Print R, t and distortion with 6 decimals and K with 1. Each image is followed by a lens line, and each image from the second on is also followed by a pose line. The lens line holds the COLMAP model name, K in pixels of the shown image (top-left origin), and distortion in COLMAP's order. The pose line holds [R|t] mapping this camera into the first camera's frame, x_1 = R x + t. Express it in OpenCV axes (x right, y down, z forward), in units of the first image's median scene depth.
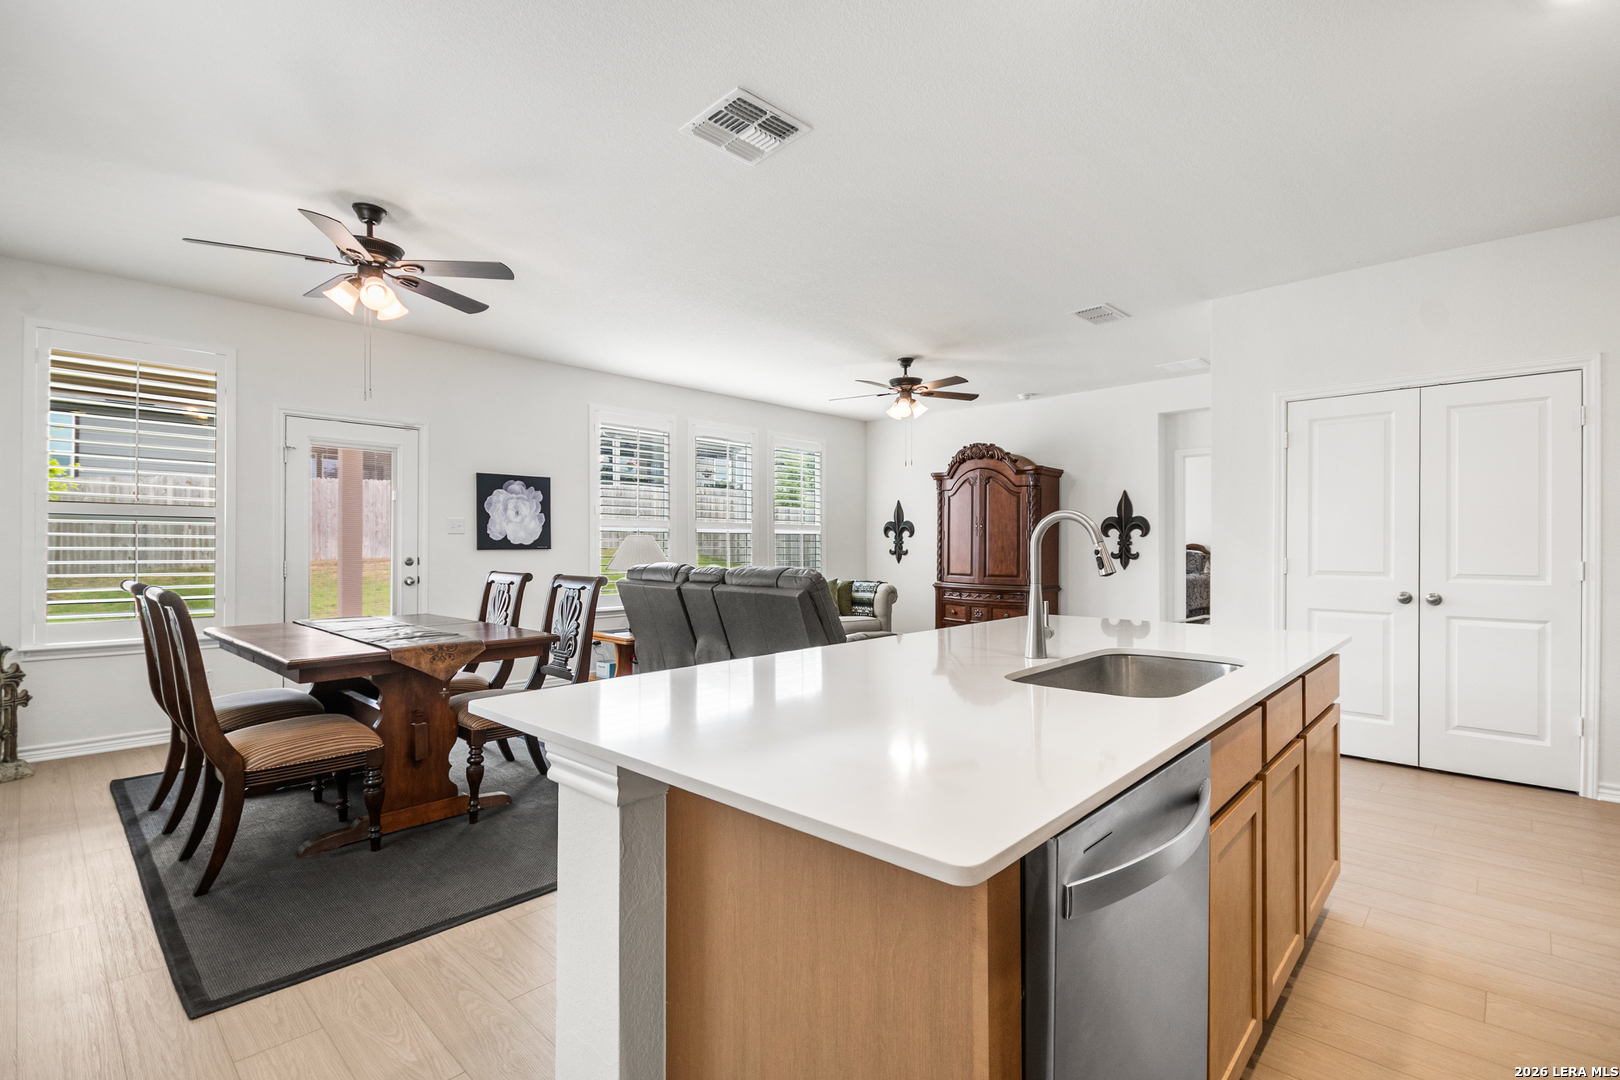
lens RADIAL K [[736.4, 0, 828.5], [0, 736.4, 547.2], [0, 0, 1]] dist [0.003192, -0.000347]
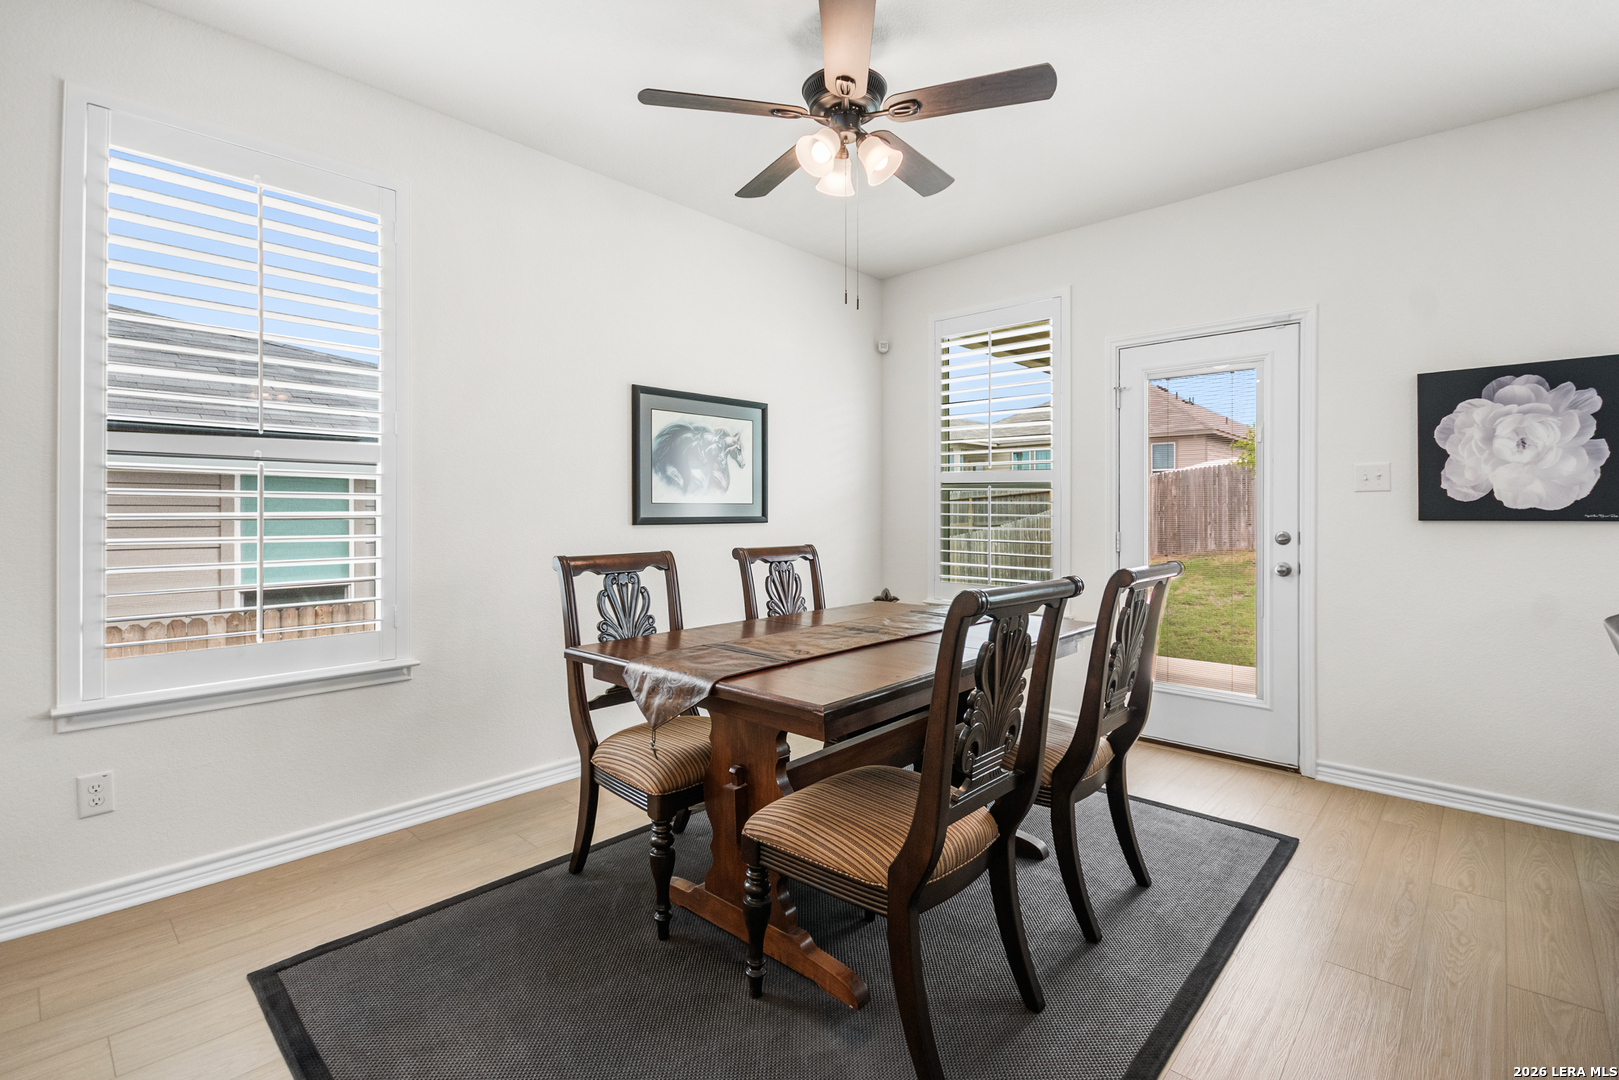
lens RADIAL K [[721.9, 0, 809.3], [0, 721.9, 507.3], [0, 0, 1]] dist [-0.015251, -0.000504]
pose [[-0.009706, -0.007309, -0.999926, 0.037069], [-0.004488, 0.999964, -0.007266, -0.000035], [0.999943, 0.004417, -0.009738, 0.552719]]
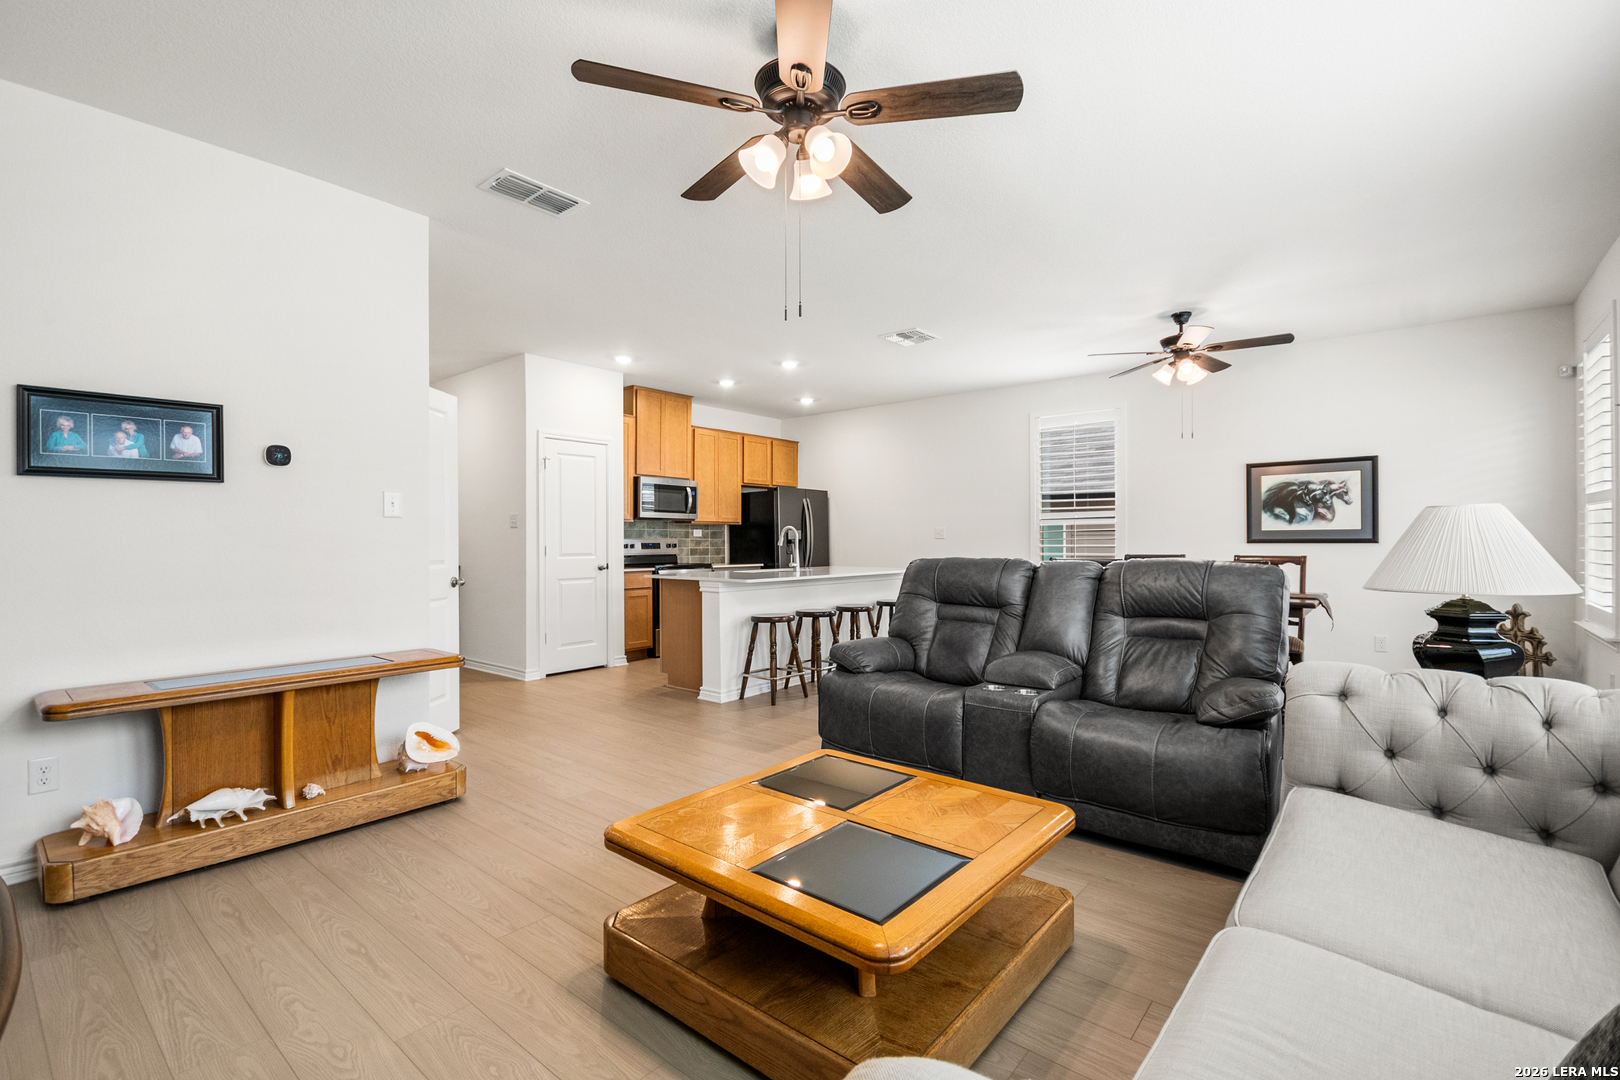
lens RADIAL K [[732.9, 0, 819.8], [0, 732.9, 535.7], [0, 0, 1]] dist [0.001339, 0.000334]
pose [[-0.998494, 0.002424, -0.054804, 0.120837], [0.002623, 0.999990, -0.003564, 0.001762], [0.054795, -0.003703, -0.998491, 1.402820]]
